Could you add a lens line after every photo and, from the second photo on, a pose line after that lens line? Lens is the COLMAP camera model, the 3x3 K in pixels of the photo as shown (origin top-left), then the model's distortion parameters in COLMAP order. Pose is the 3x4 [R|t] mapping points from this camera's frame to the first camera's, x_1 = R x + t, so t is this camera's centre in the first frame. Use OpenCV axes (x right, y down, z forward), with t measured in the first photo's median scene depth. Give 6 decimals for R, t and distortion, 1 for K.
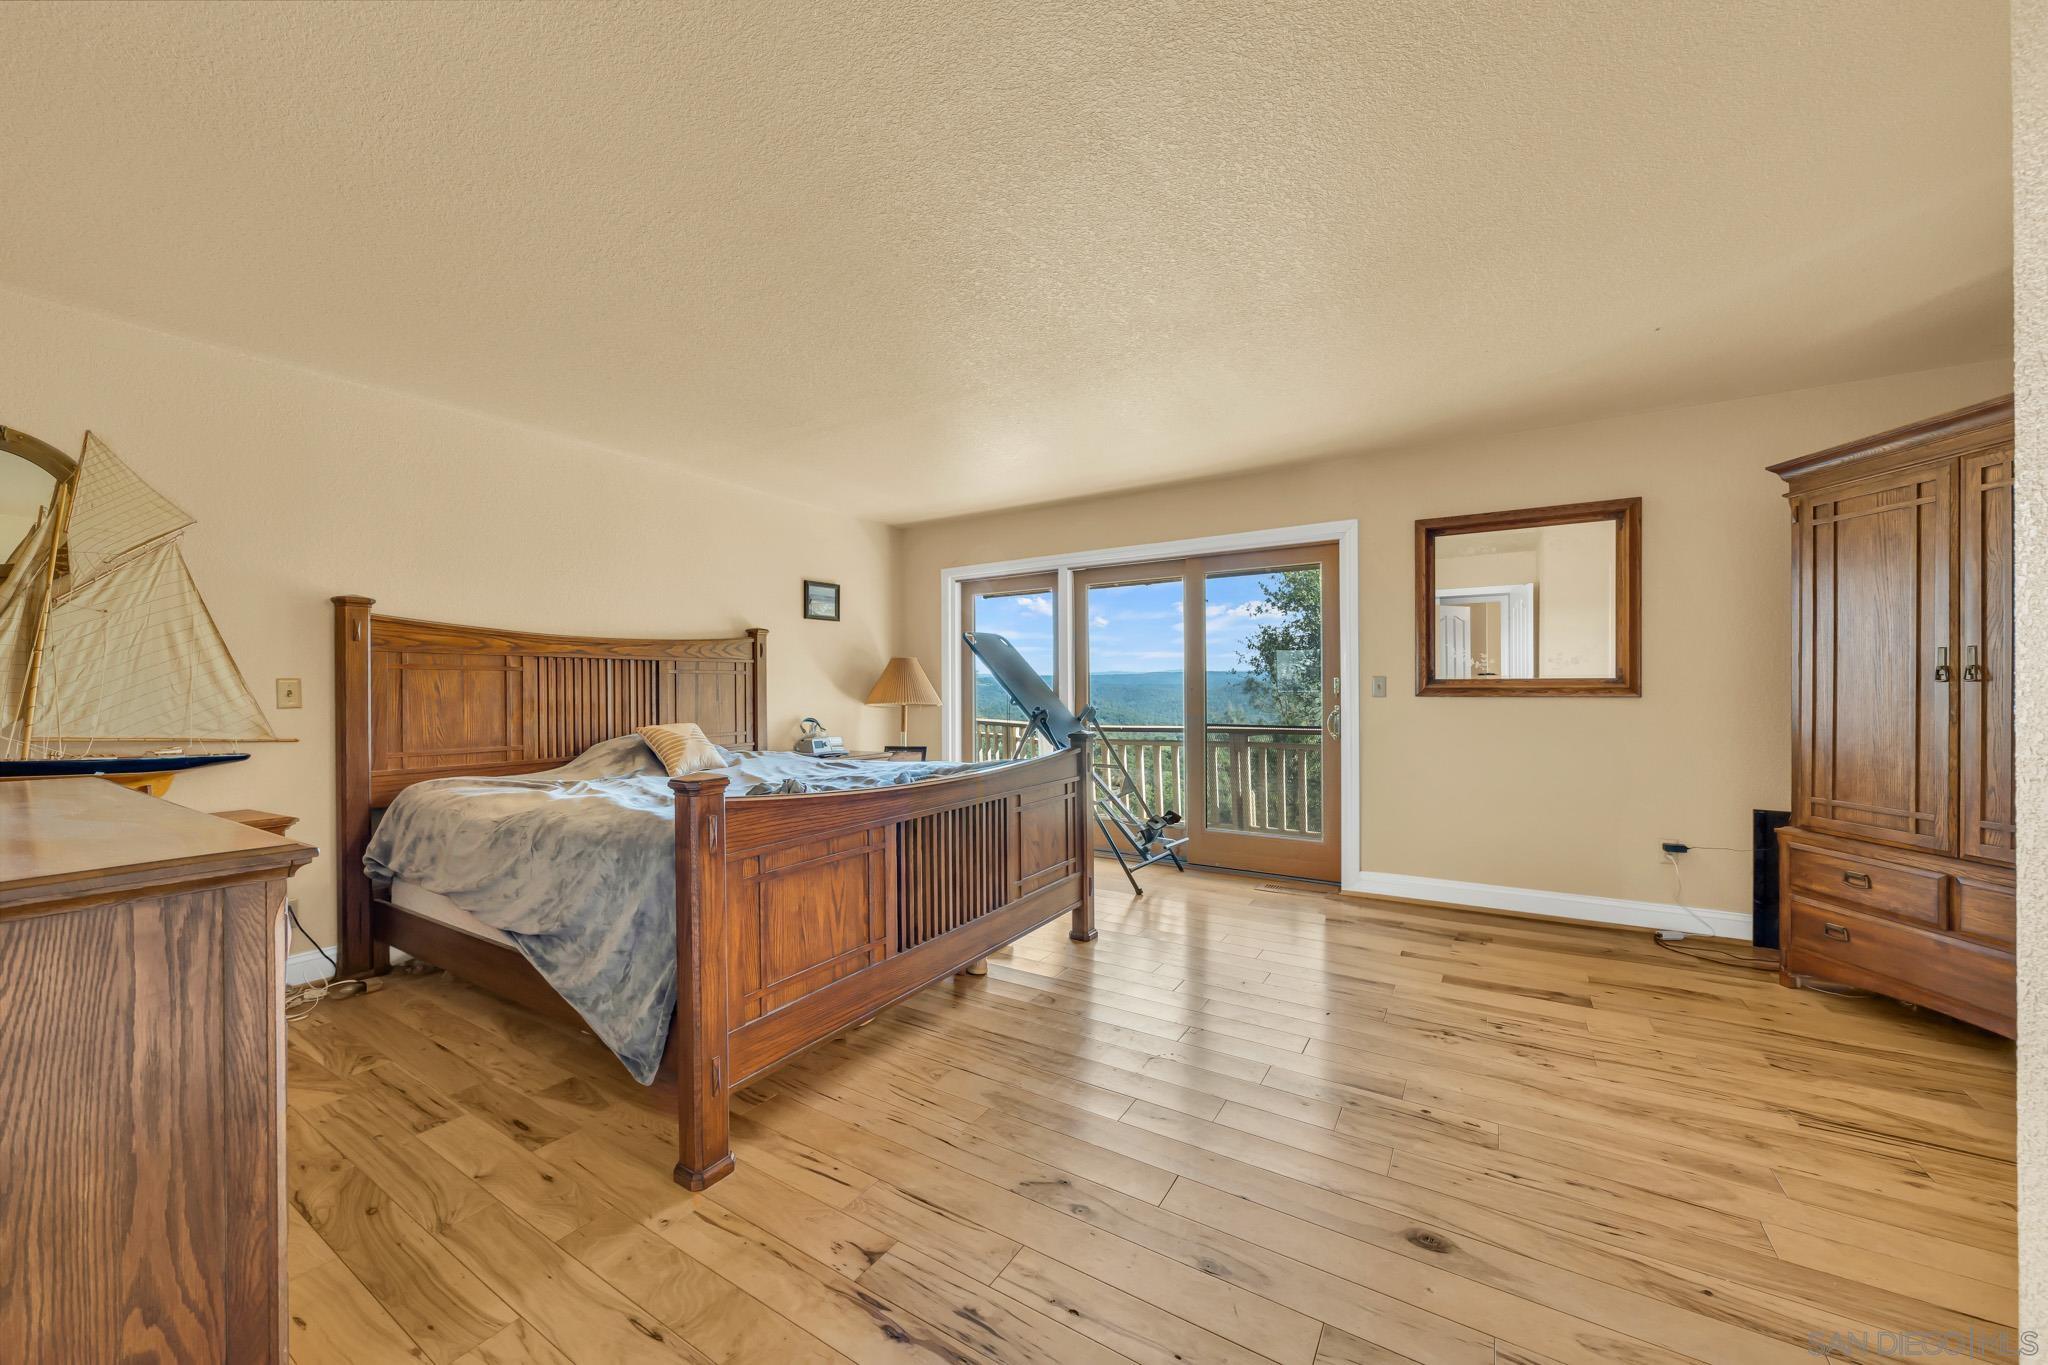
lens RADIAL K [[745.7, 0, 1010.6], [0, 745.7, 678.8], [0, 0, 1]] dist [-0.001876, -0.000035]
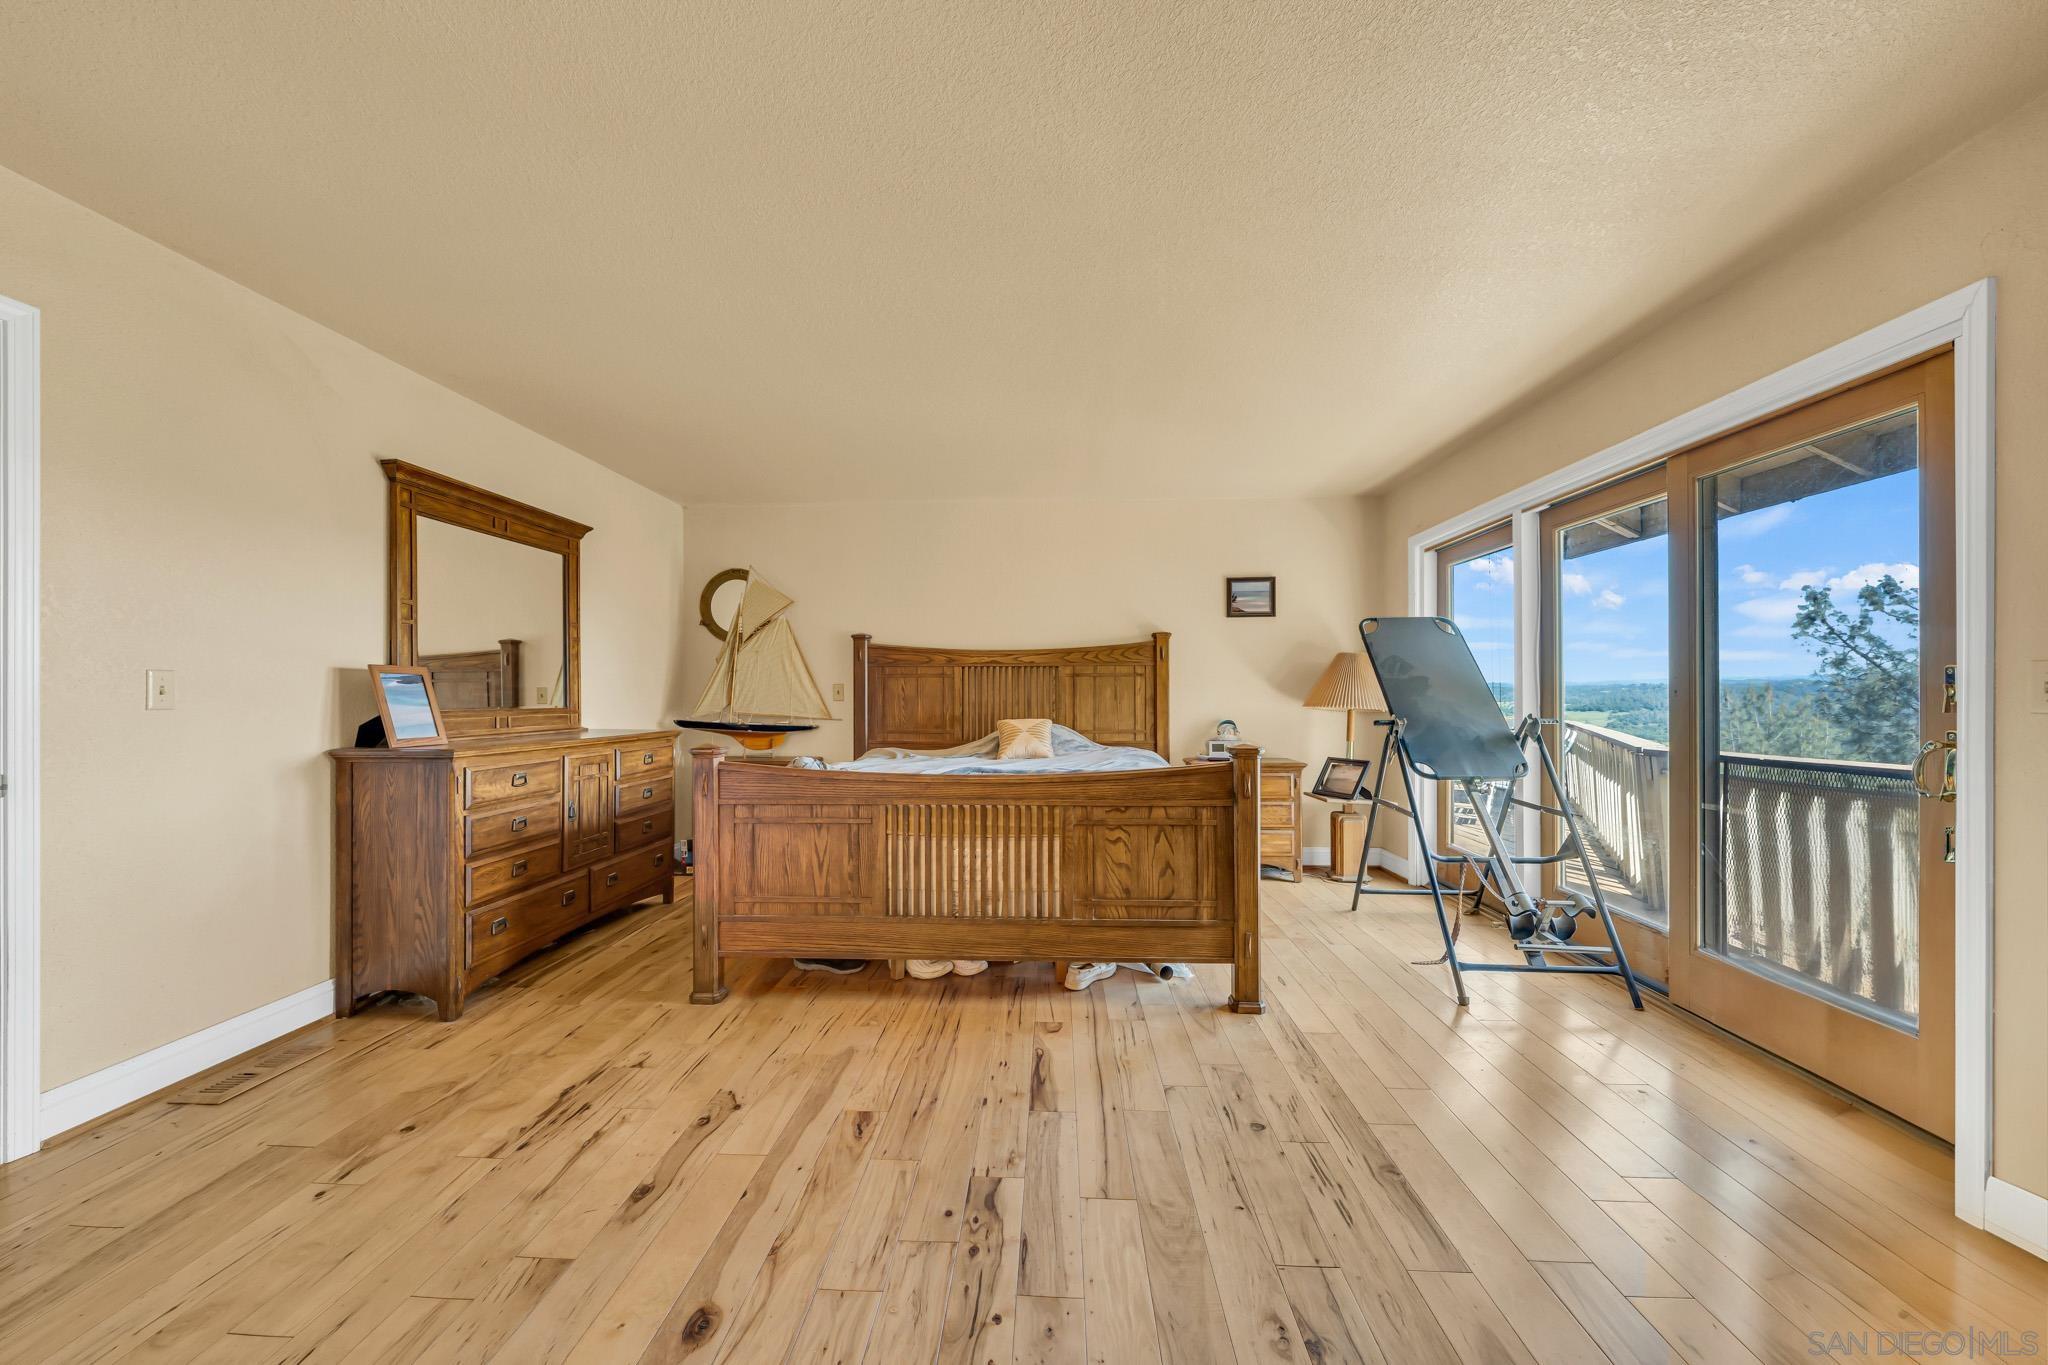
lens RADIAL K [[776.9, 0, 1019.1], [0, 776.9, 680.0], [0, 0, 1]] dist [-0.001059, 0.000184]
pose [[0.496020, -0.009498, -0.868259, 0.772985], [0.011772, 0.999922, -0.004213, 0.002899], [0.868231, -0.008131, 0.496093, 0.438228]]
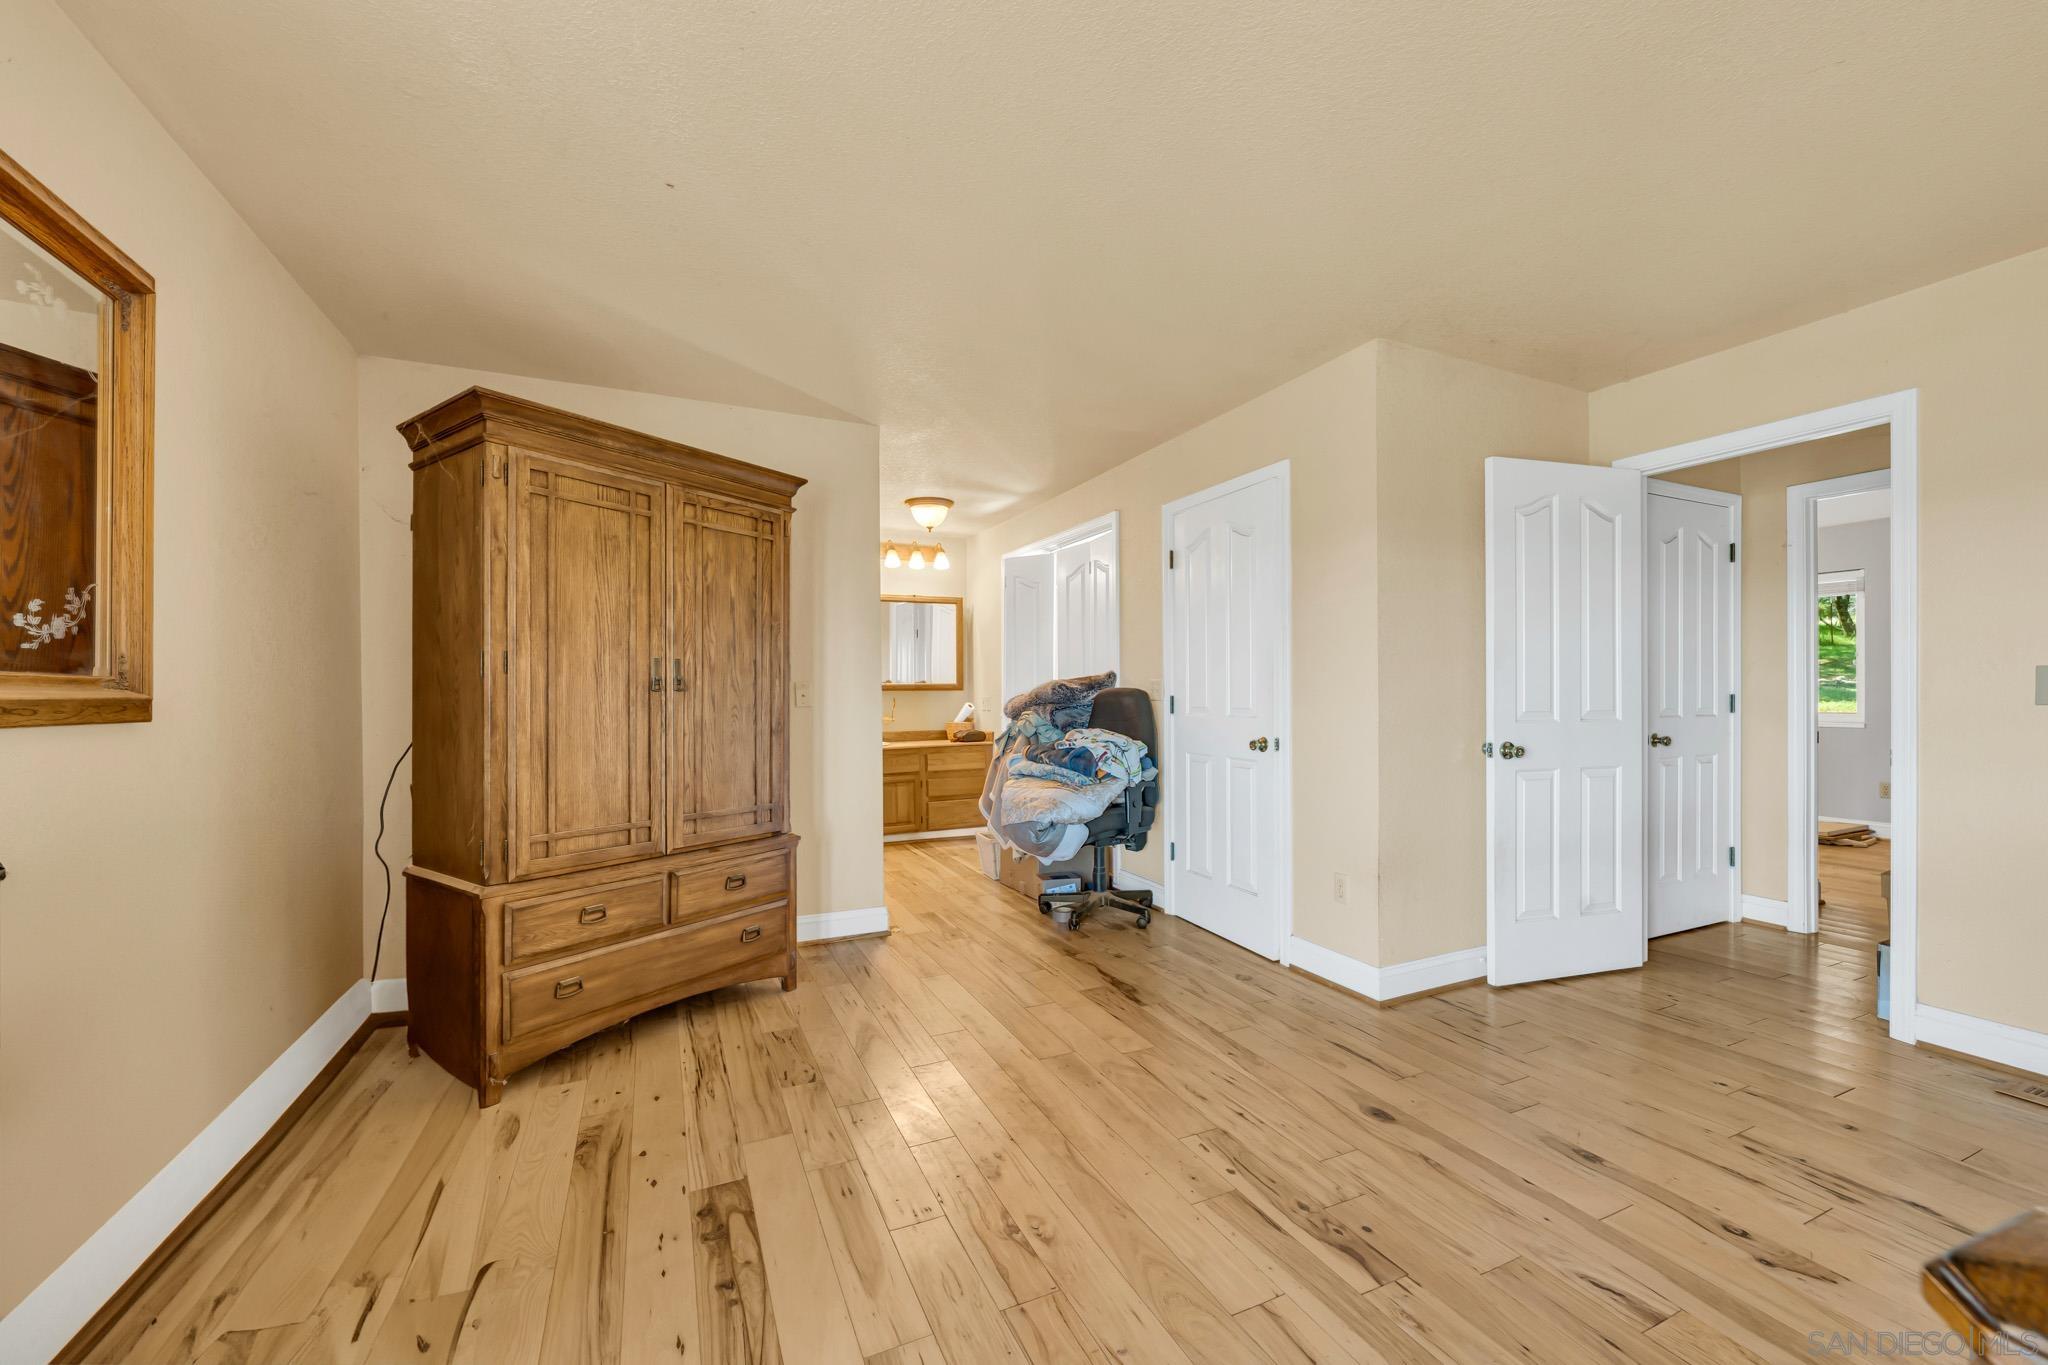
lens RADIAL K [[776.9, 0, 1018.6], [0, 776.9, 697.2], [0, 0, 1]] dist [-0.001059, 0.000184]
pose [[-0.839167, 0.006983, 0.543829, 0.172034], [-0.001134, 0.999893, -0.014590, 0.020277], [-0.543872, -0.012860, -0.839069, 1.251986]]
